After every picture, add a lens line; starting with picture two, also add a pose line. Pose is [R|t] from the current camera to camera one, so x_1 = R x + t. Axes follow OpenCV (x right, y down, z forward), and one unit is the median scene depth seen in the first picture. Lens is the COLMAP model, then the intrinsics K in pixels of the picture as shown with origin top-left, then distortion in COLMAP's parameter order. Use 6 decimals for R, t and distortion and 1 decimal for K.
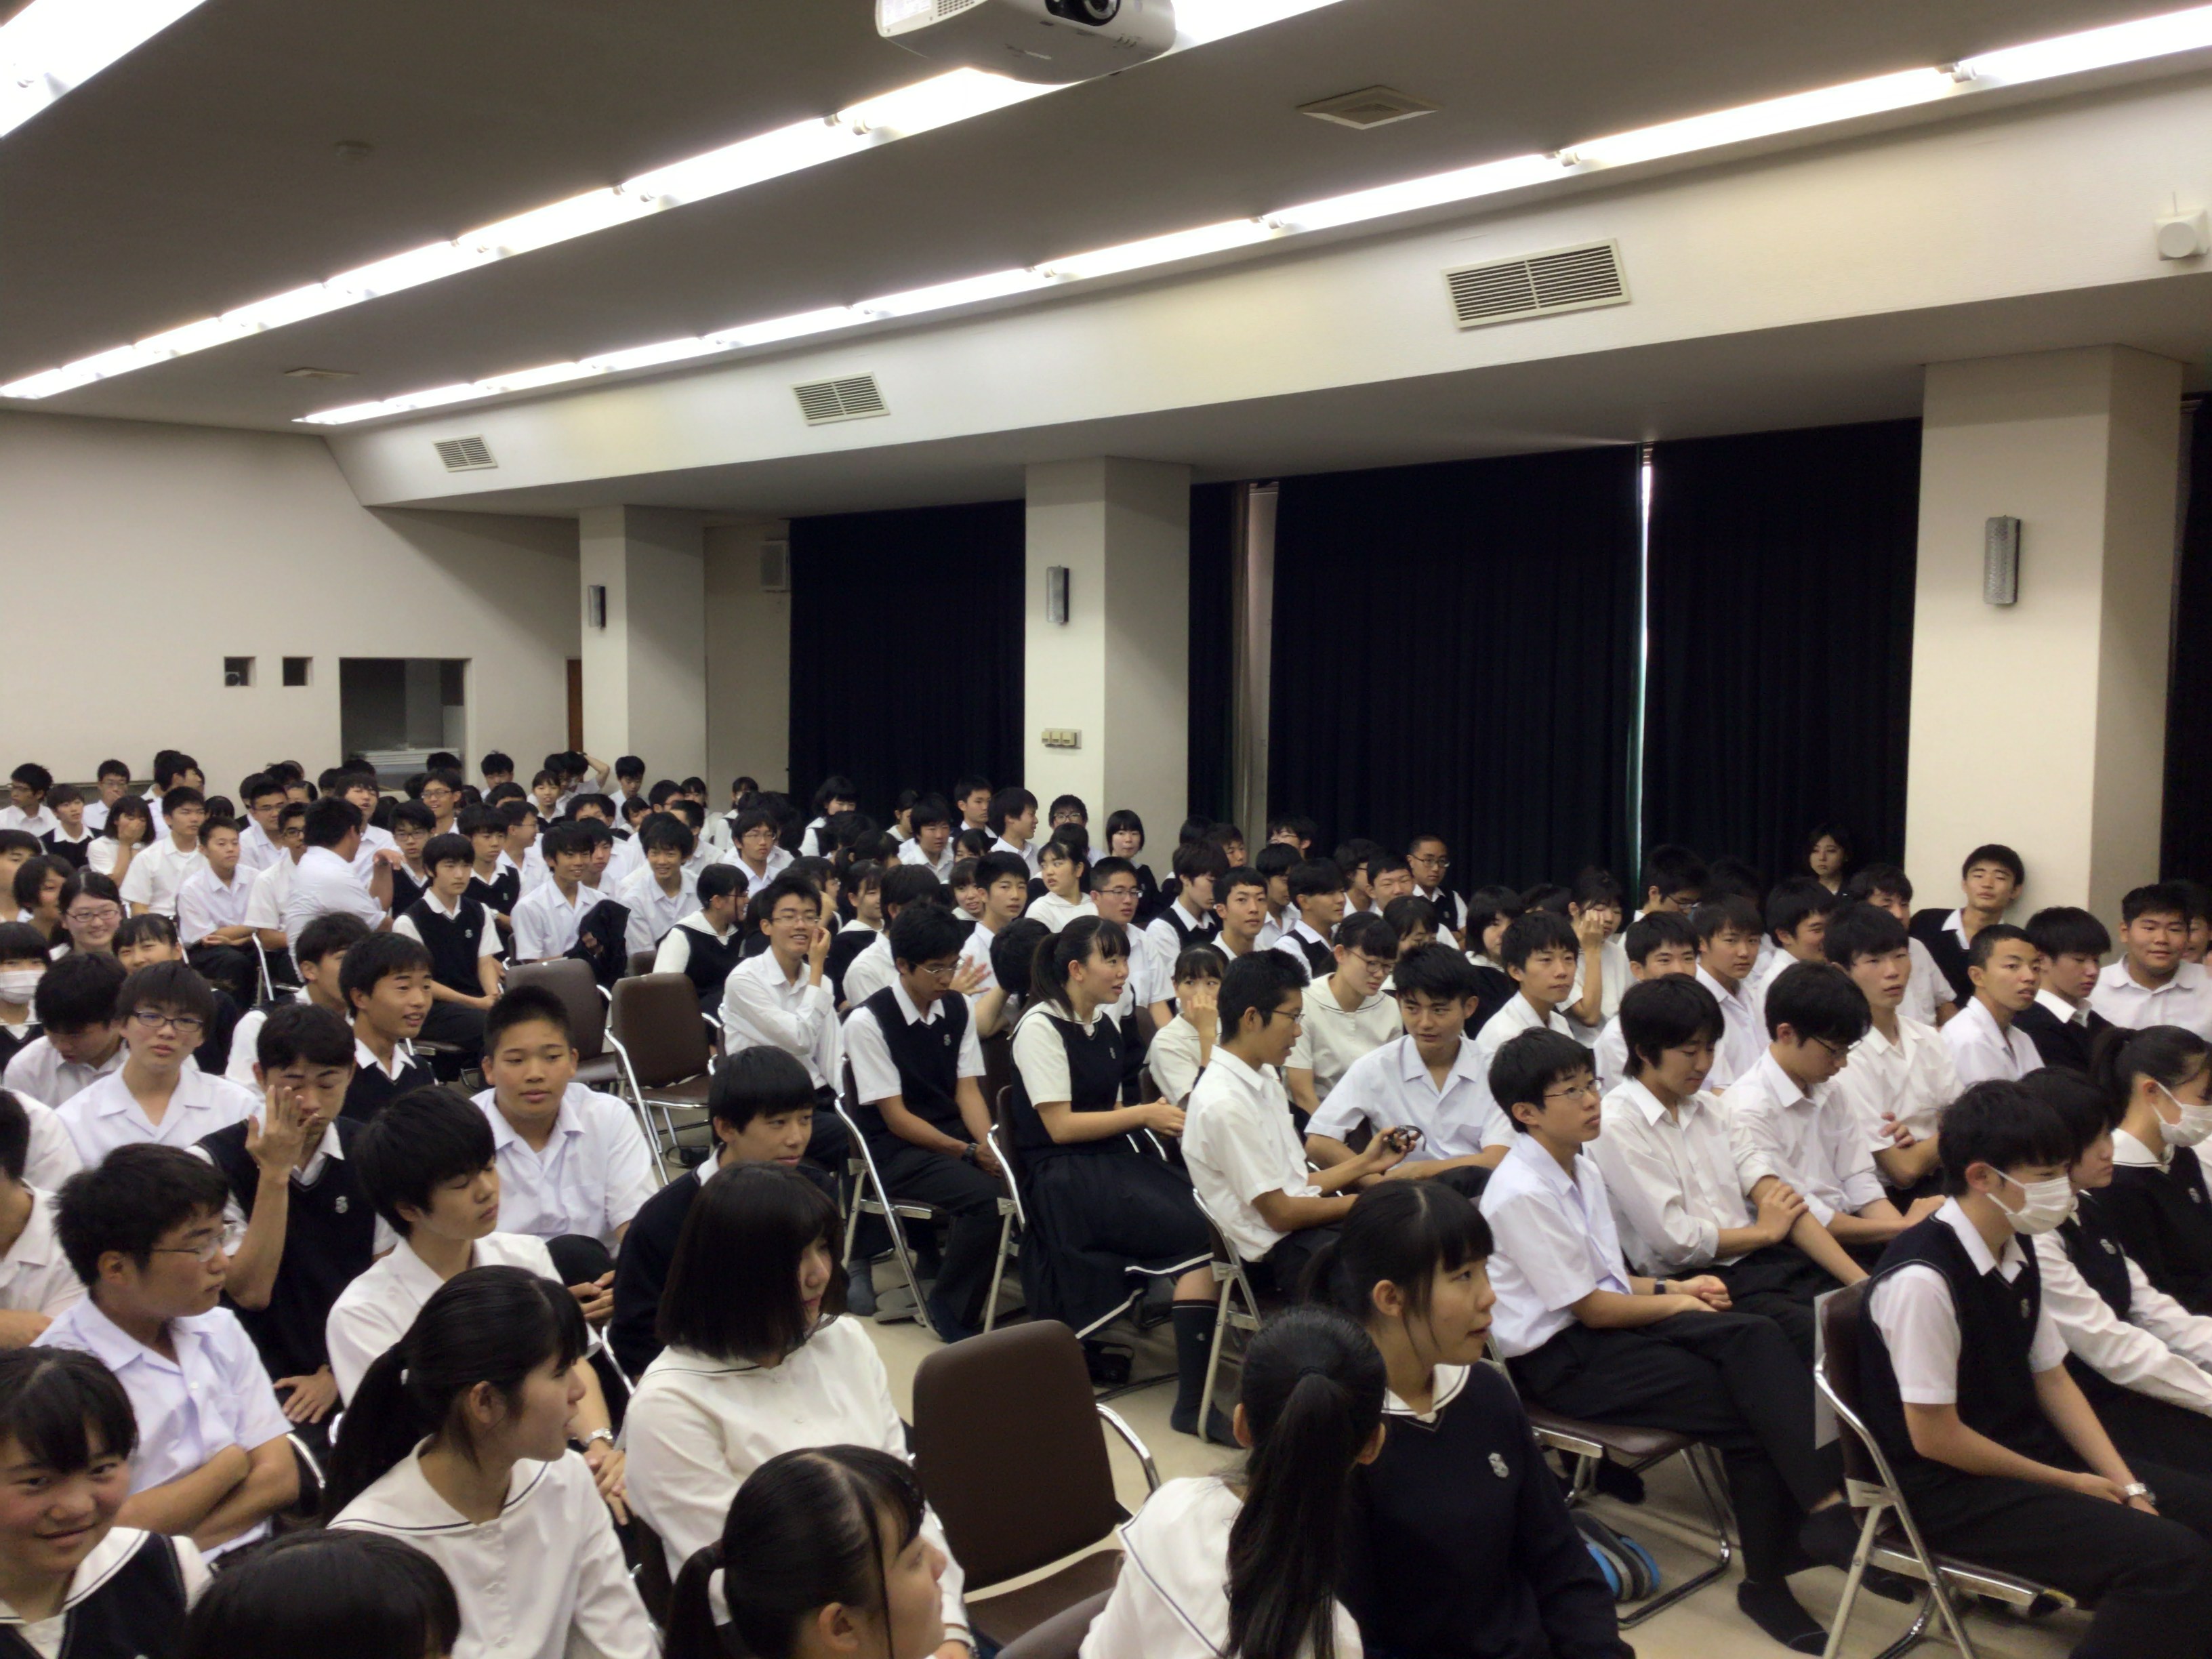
lens RADIAL K [[1936.1, 0, 1111.6], [0, 1936.1, 791.4], [0, 0, 1]] dist [0.088206, -0.137294]
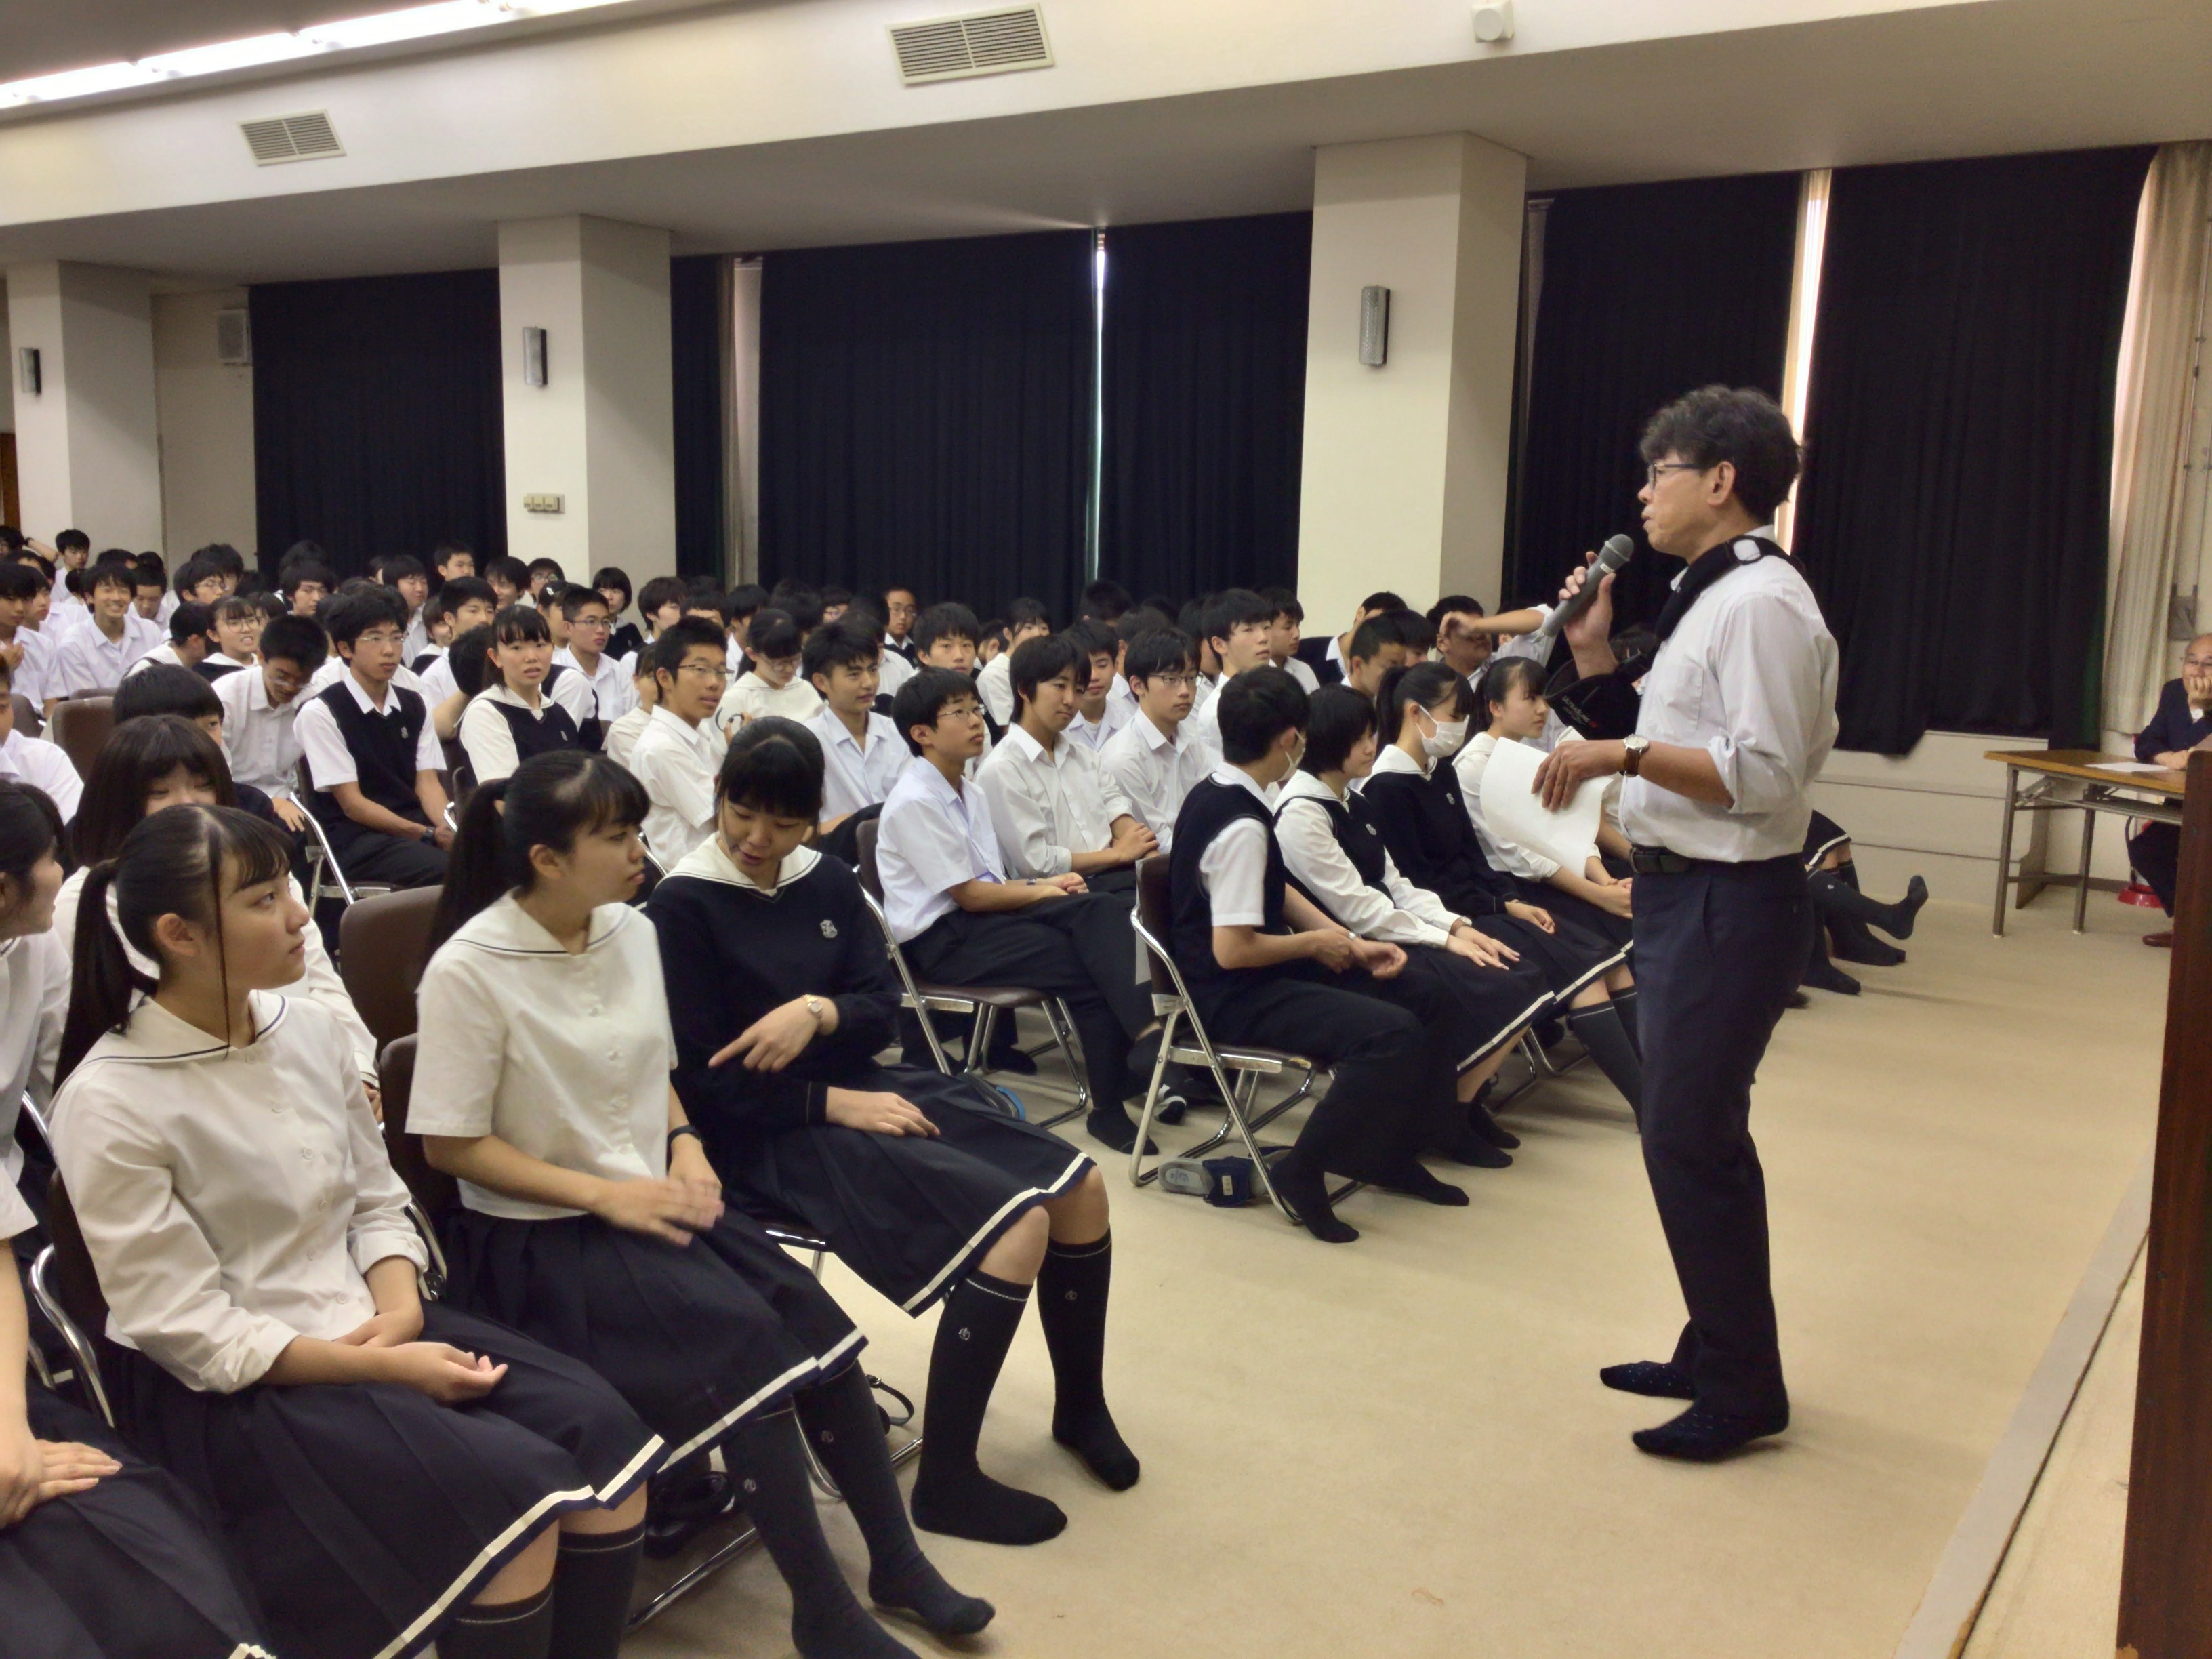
lens RADIAL K [[1936.1, 0, 1100.3], [0, 1936.1, 786.8], [0, 0, 1]] dist [0.088206, -0.137294]
pose [[0.973297, -0.017617, 0.228873, 0.029792], [-0.000194, 0.996987, 0.077562, 0.058392], [-0.229550, -0.075535, 0.970361, -0.083530]]
